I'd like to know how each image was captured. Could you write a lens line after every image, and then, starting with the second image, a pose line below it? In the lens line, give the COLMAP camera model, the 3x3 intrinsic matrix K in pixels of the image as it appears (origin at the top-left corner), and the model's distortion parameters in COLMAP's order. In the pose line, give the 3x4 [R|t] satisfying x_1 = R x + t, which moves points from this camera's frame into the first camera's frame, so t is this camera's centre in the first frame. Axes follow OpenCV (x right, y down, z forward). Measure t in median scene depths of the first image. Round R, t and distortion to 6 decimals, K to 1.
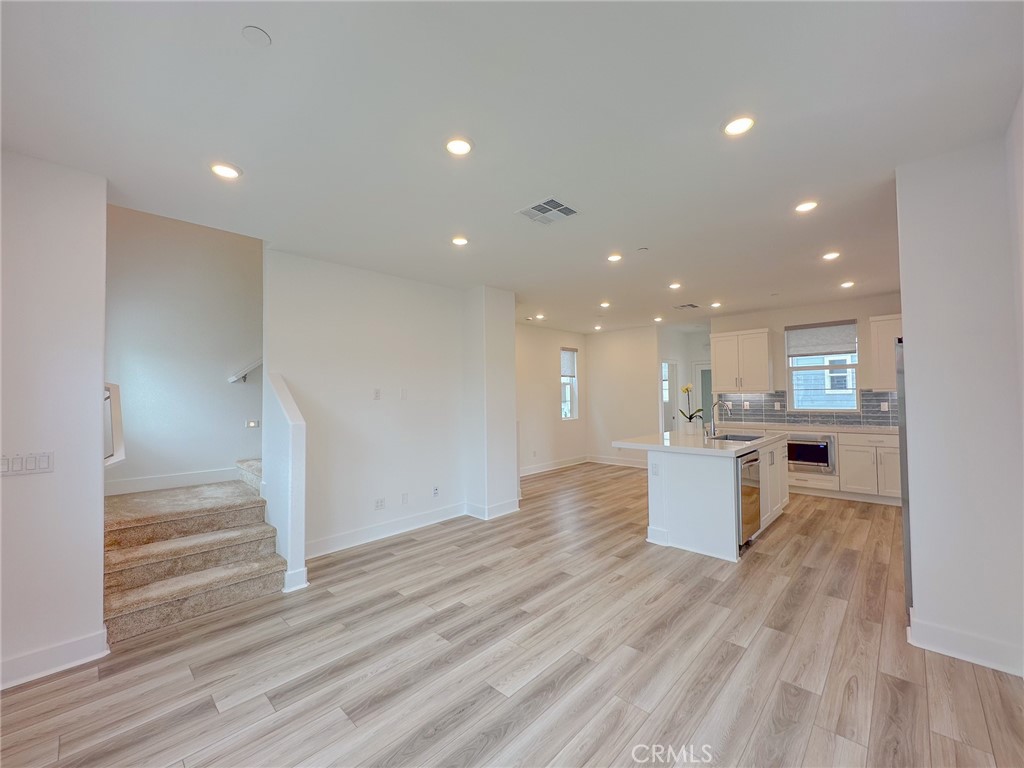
lens RADIAL K [[413.6, 0, 511.0], [0, 413.6, 383.5], [0, 0, 1]] dist [-0.001874, -0.000226]
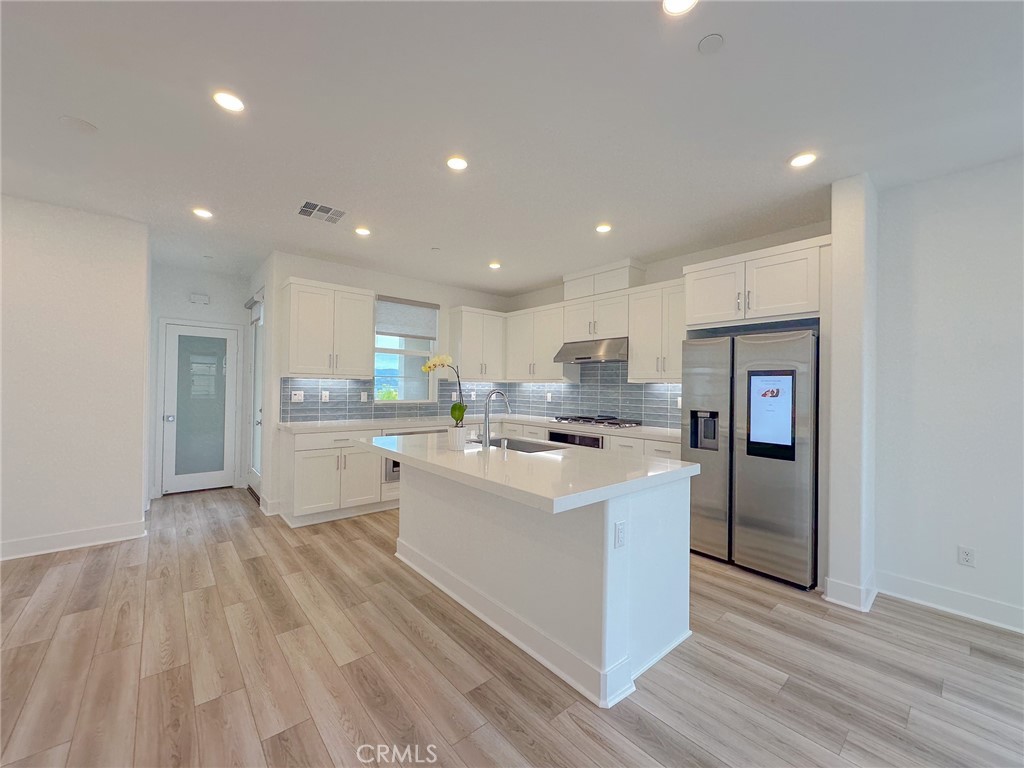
lens RADIAL K [[408.0, 0, 512.0], [0, 408.0, 384.0], [0, 0, 1]] dist [-0.001596, -0.000121]
pose [[0.090086, 0.023507, 0.995657, -0.167240], [-0.046015, 0.998752, -0.019417, 0.076673], [-0.994870, -0.044066, 0.091055, 1.543703]]
